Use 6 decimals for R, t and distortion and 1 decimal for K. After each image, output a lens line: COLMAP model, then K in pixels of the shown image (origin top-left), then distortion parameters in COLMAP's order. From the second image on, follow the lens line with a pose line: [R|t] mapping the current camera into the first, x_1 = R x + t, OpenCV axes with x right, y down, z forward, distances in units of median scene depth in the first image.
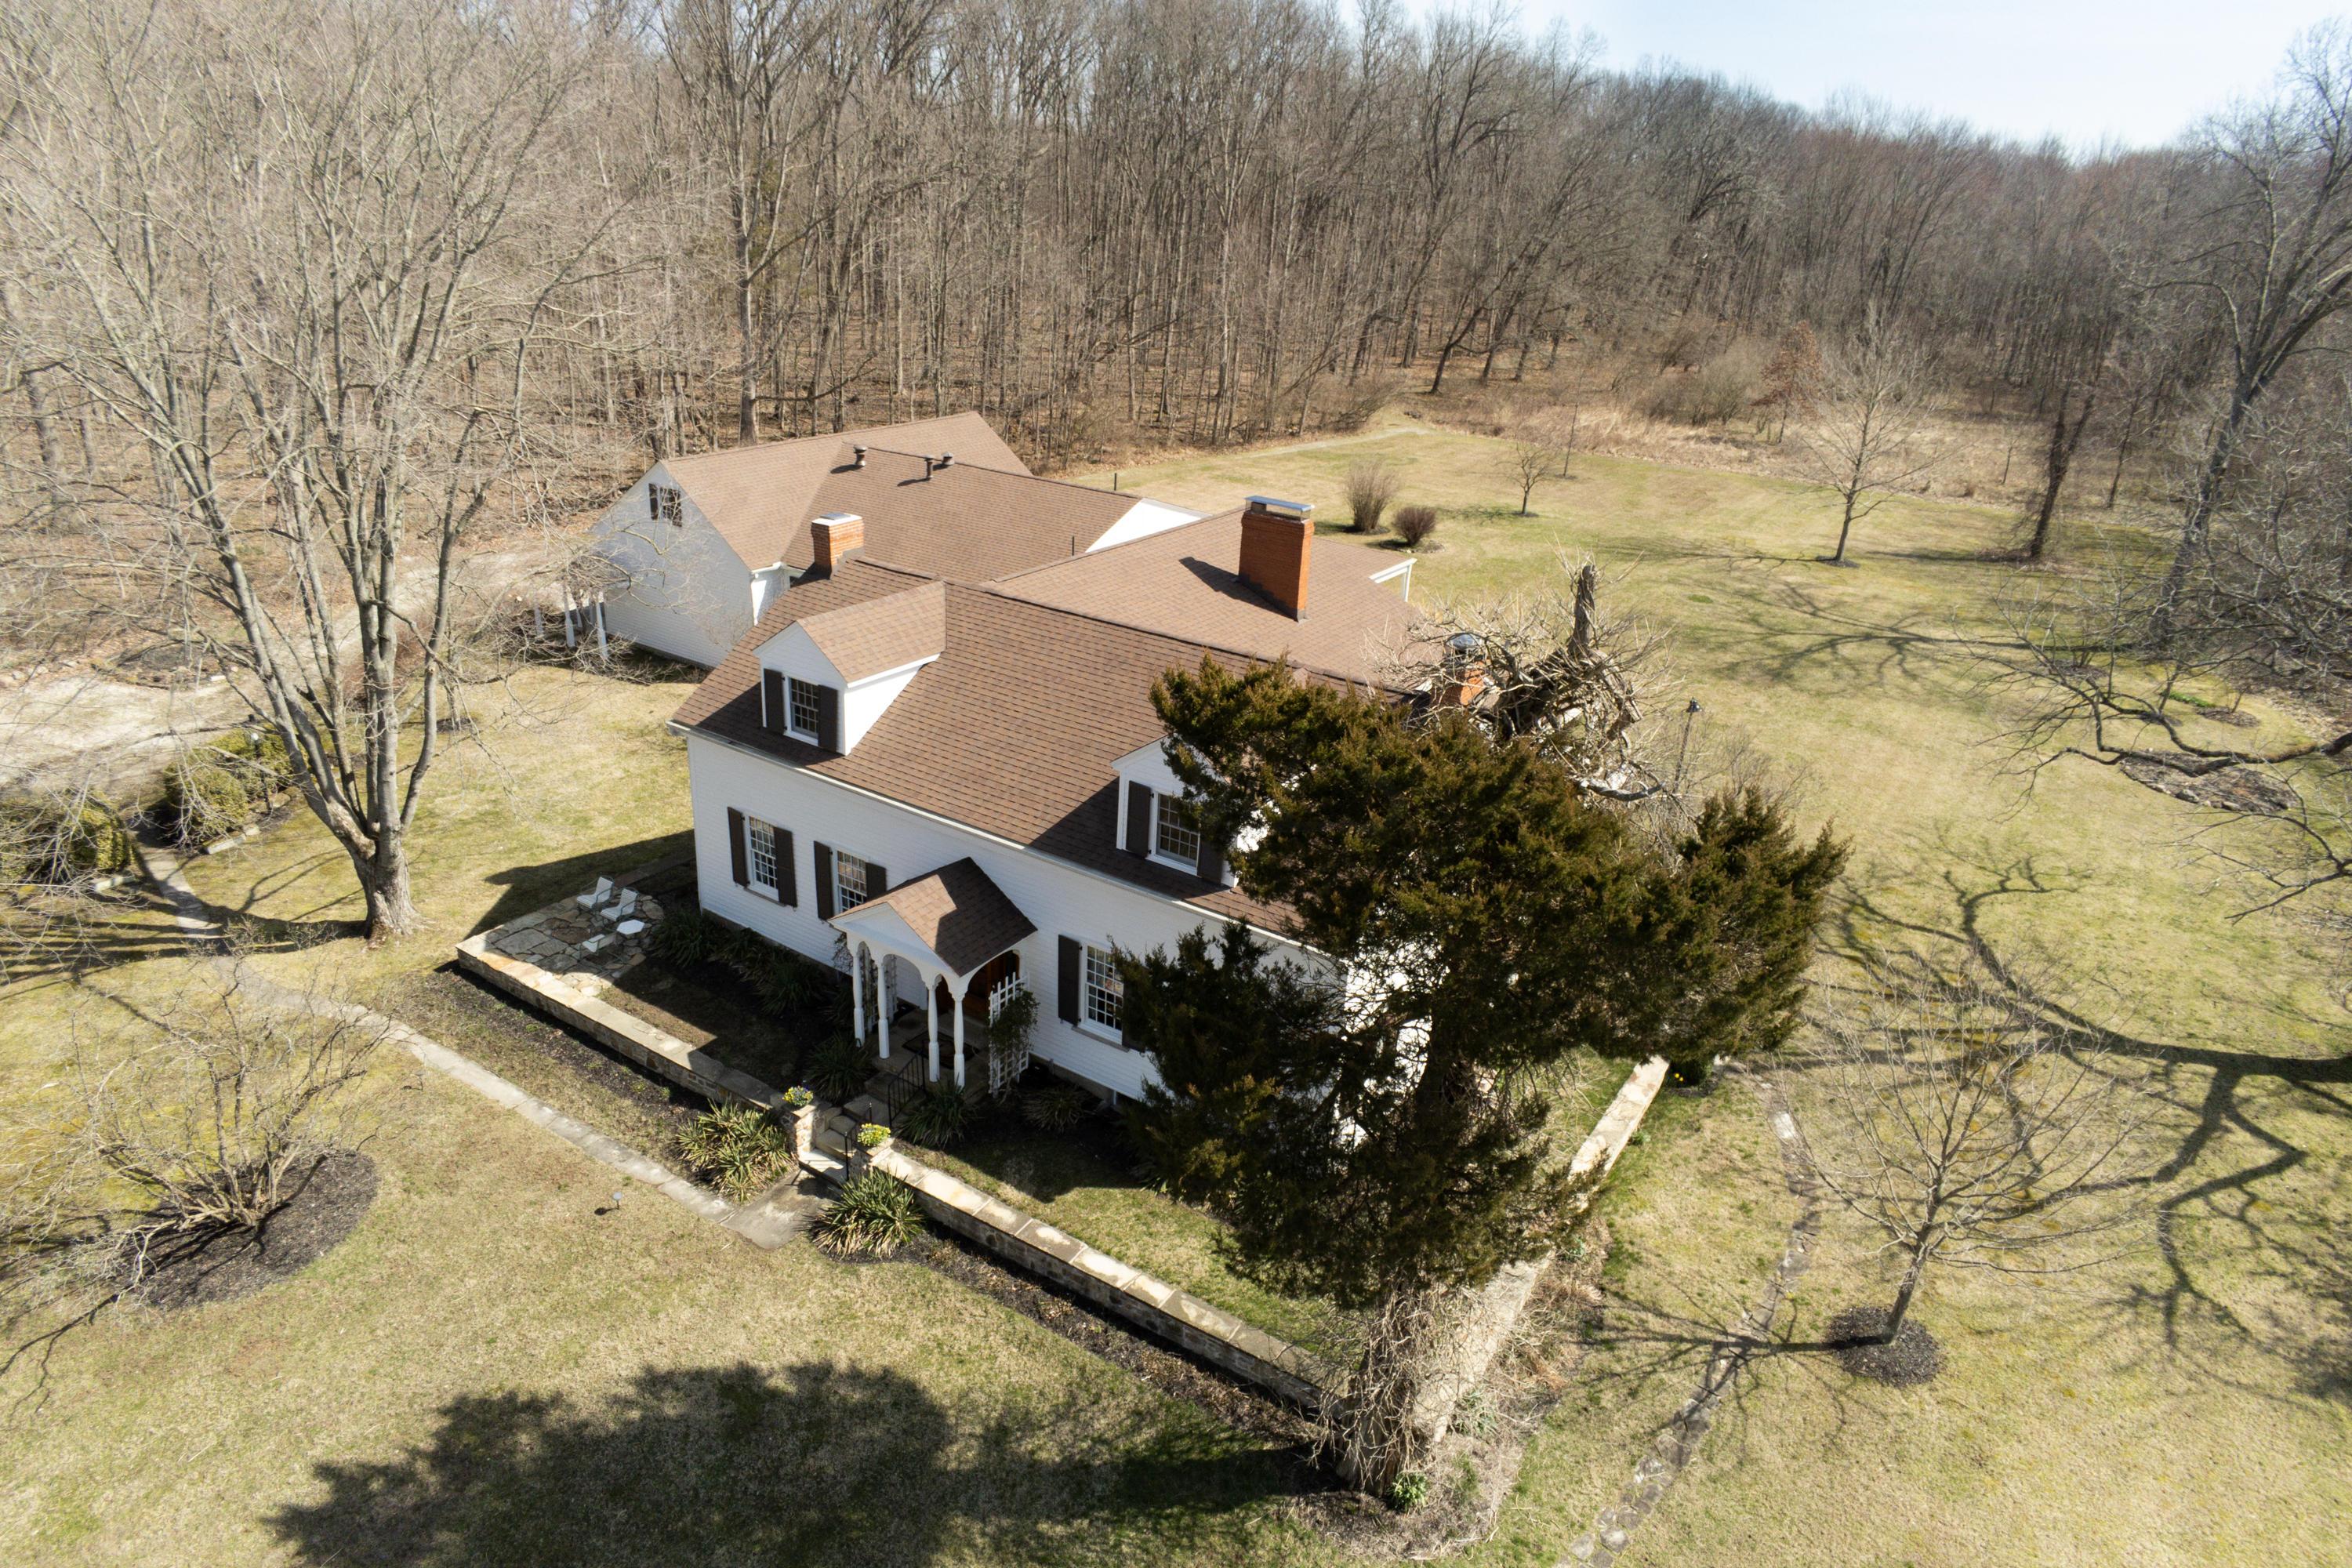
lens RADIAL K [[1530.7, 0, 1182.0], [0, 1530.7, 787.2], [0, 0, 1]] dist [-0.042882, 0.004113]
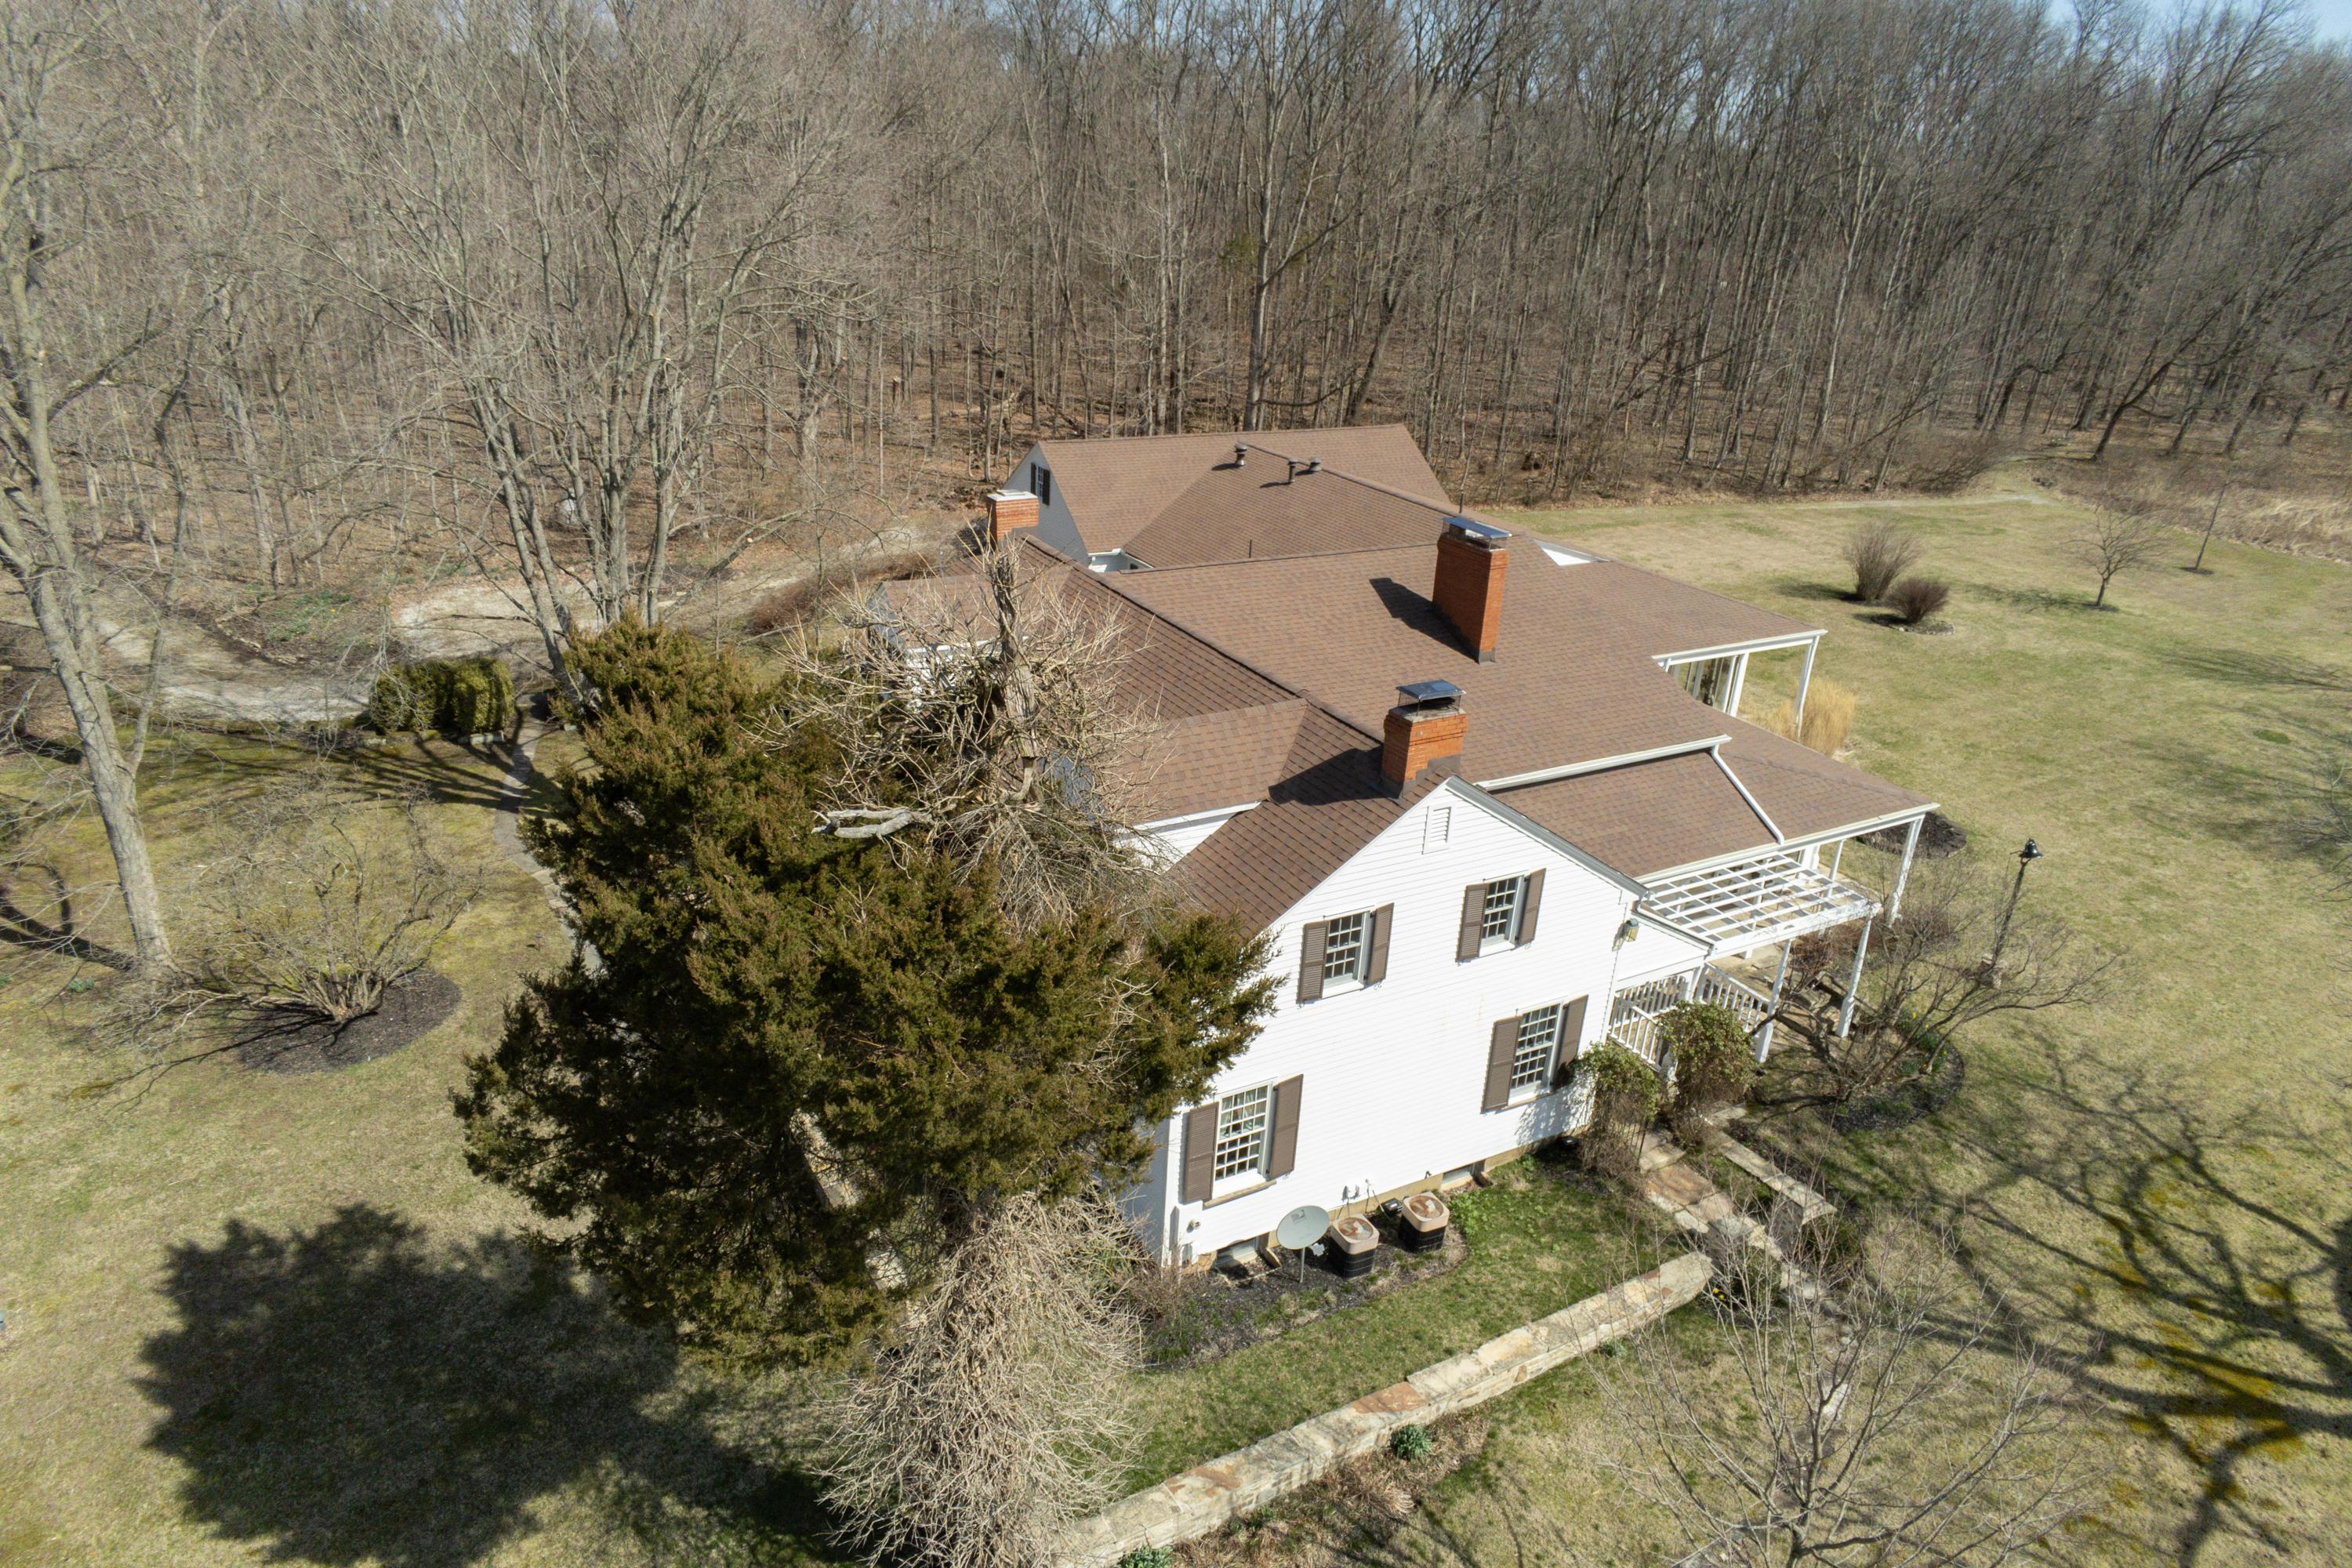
lens RADIAL K [[1530.7, 0, 1177.1], [0, 1530.7, 779.2], [0, 0, 1]] dist [-0.042882, 0.004113]
pose [[0.881523, 0.169815, -0.440544, 0.317991], [-0.180972, 0.983343, 0.016923, -0.025999], [0.436080, 0.064808, 0.897571, 0.139959]]
